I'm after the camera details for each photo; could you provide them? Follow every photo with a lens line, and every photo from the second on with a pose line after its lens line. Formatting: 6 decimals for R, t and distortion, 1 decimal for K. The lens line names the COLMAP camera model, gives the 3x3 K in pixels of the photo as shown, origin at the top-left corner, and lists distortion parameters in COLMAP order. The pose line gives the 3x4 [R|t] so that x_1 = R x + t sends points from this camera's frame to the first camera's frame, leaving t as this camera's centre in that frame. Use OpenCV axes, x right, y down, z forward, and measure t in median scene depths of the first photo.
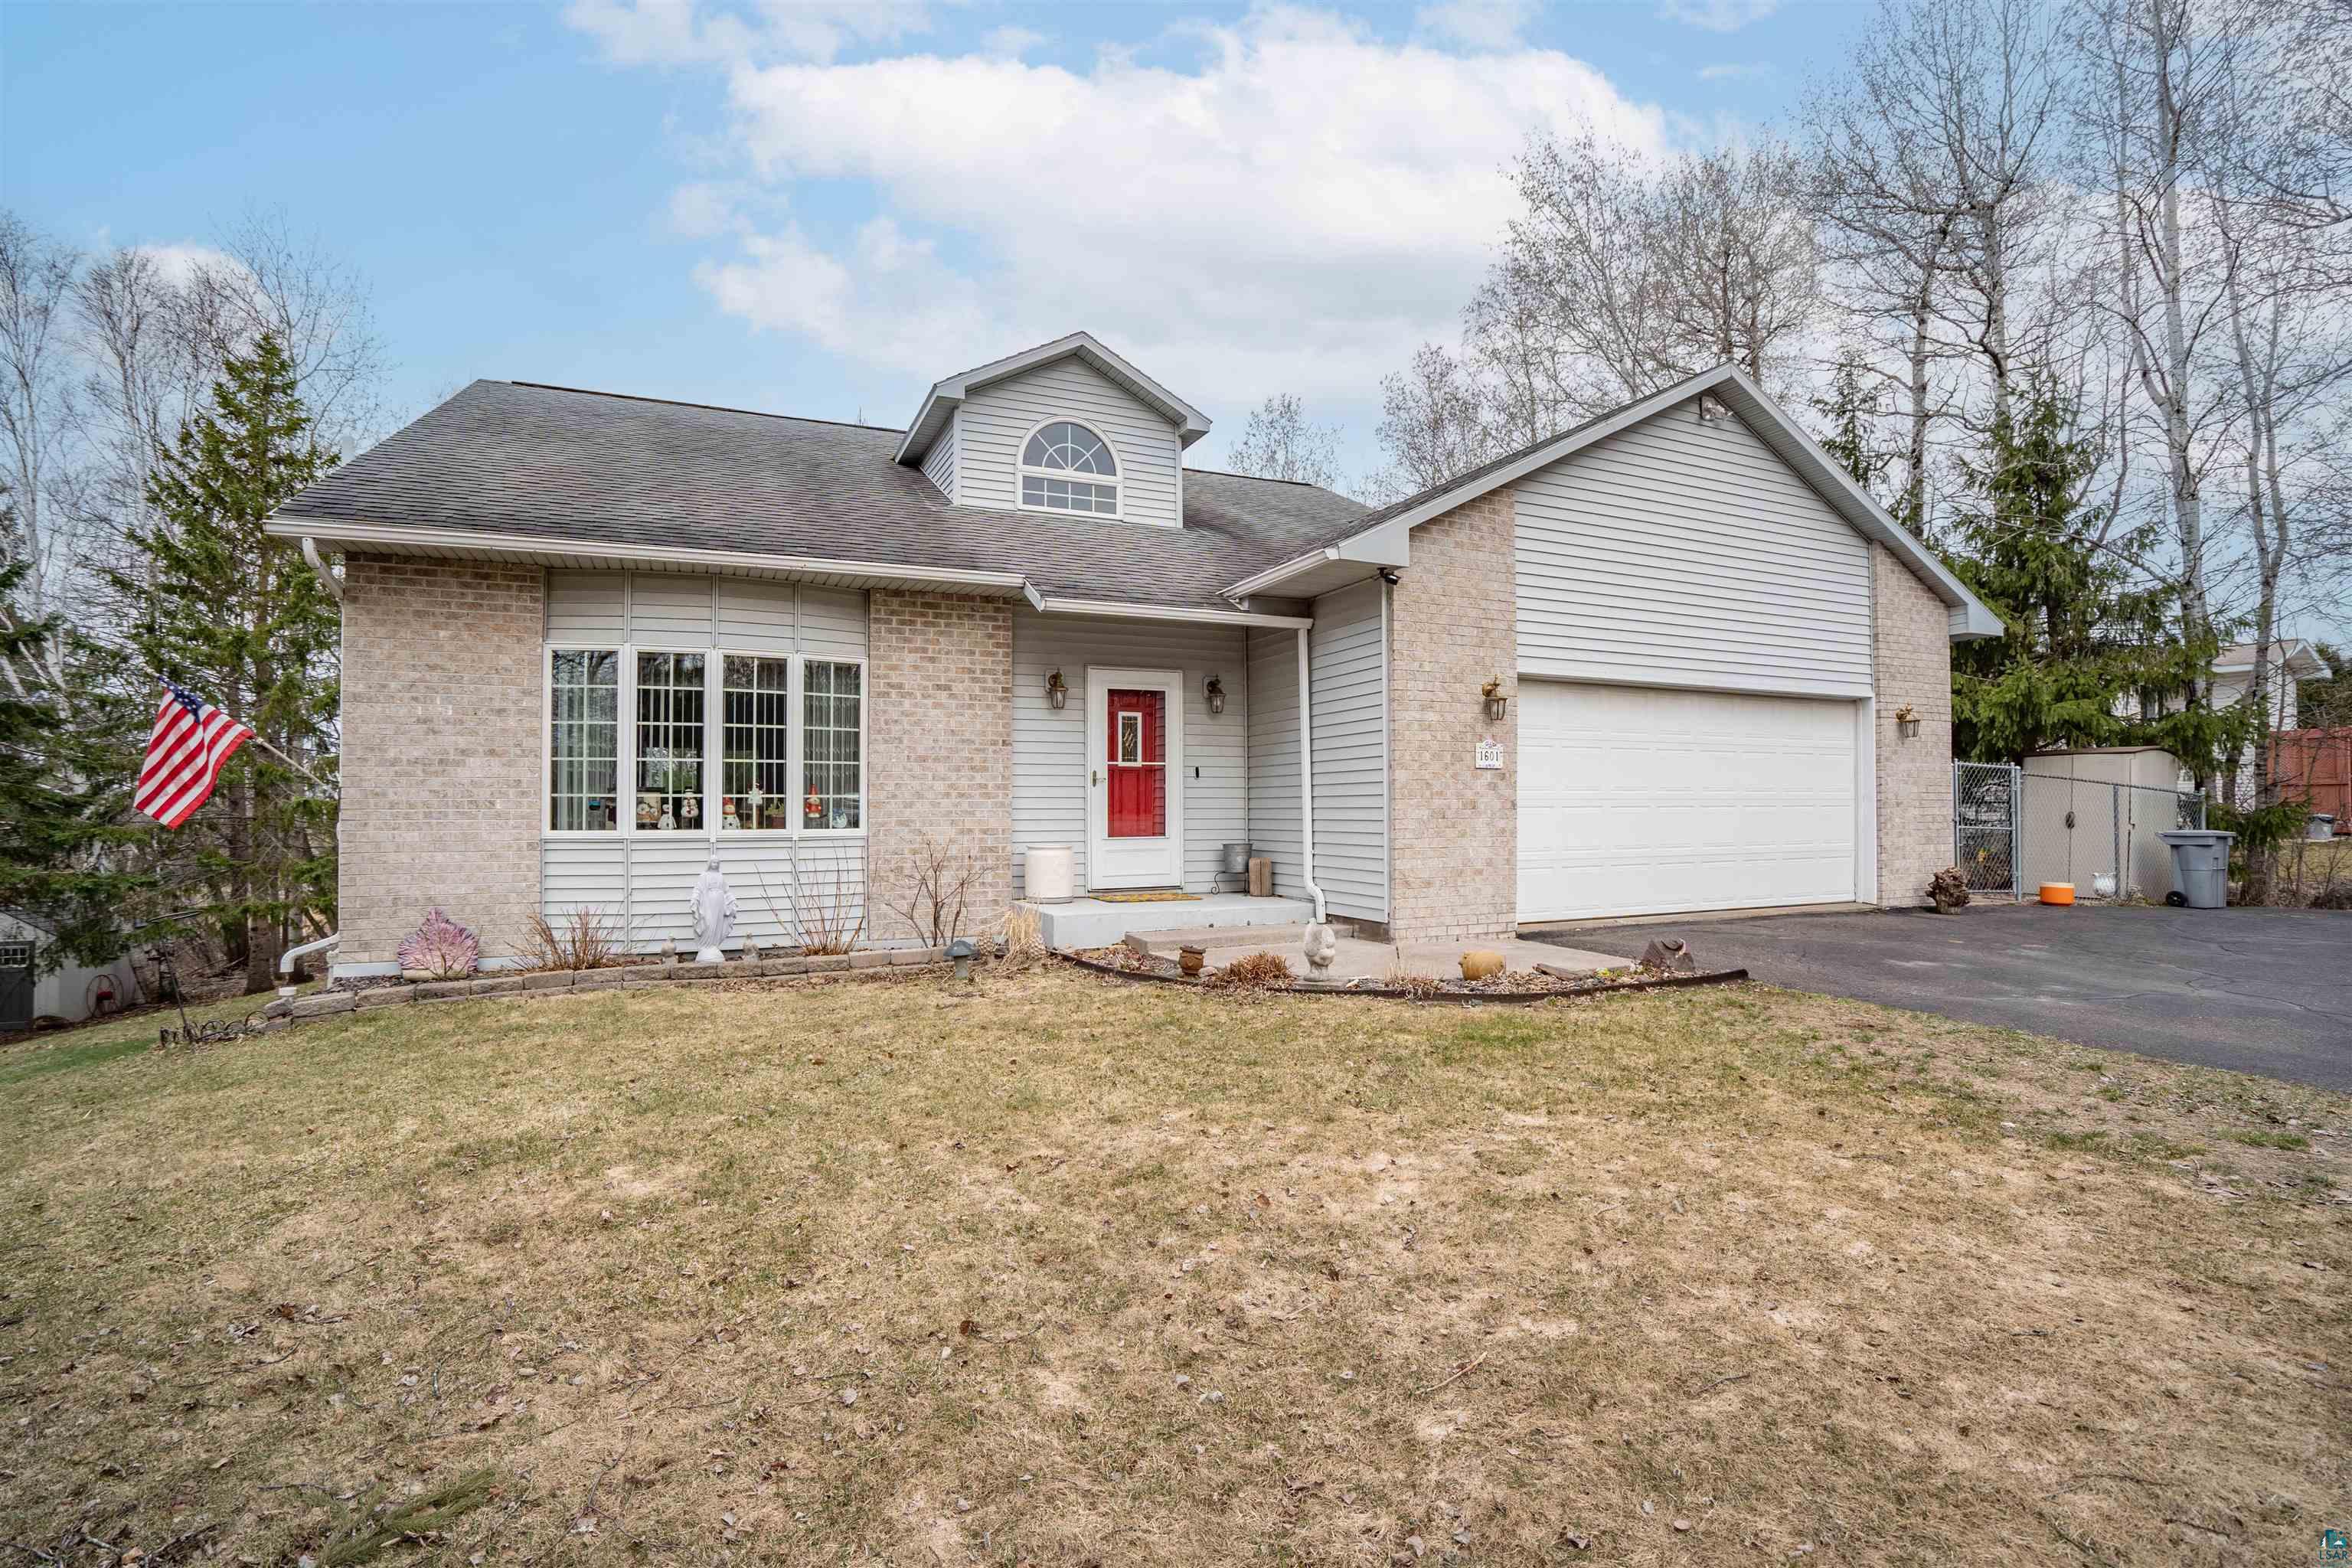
lens RADIAL K [[1050.8, 0, 1176.0], [0, 1050.8, 784.0], [0, 0, 1]] dist [-0.025956, 0.000366]
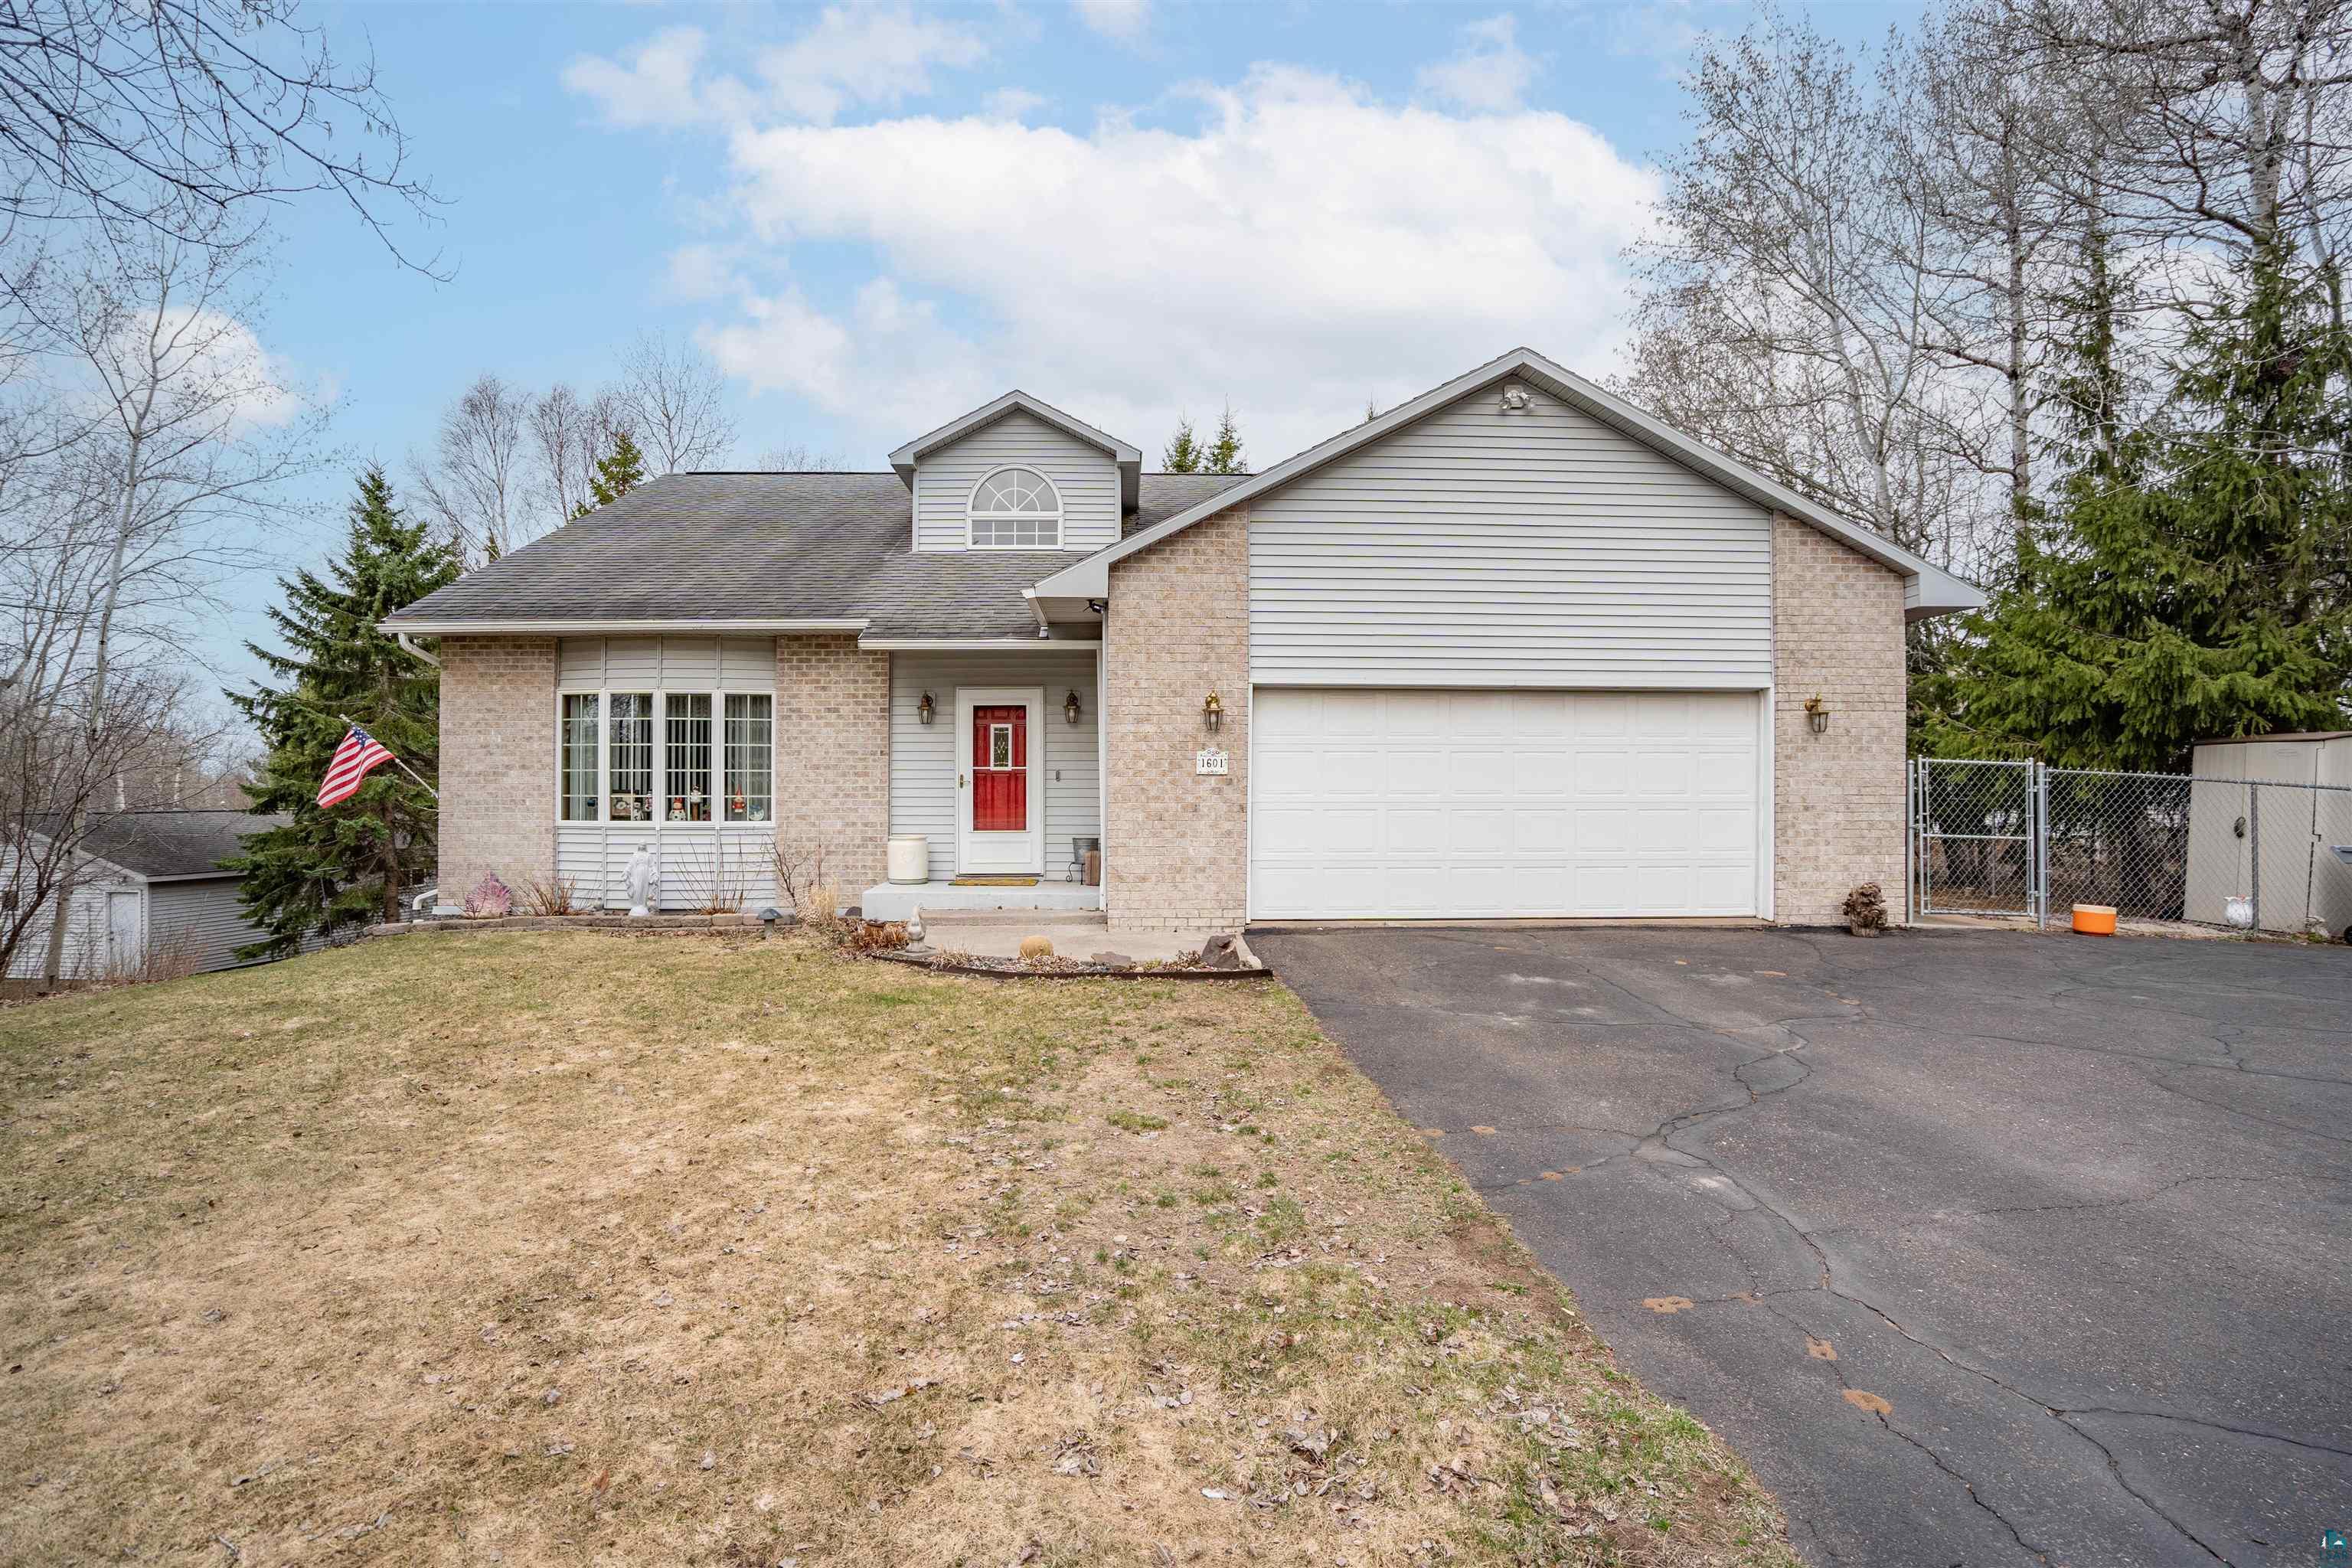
lens RADIAL K [[1073.5, 0, 1163.6], [0, 1073.5, 783.2], [0, 0, 1]] dist [-0.041272, 0.012902]
pose [[0.927079, 0.001058, -0.374864, 0.631865], [0.004647, 0.999887, 0.014314, -0.020833], [0.374837, -0.015013, 0.926969, -0.042167]]
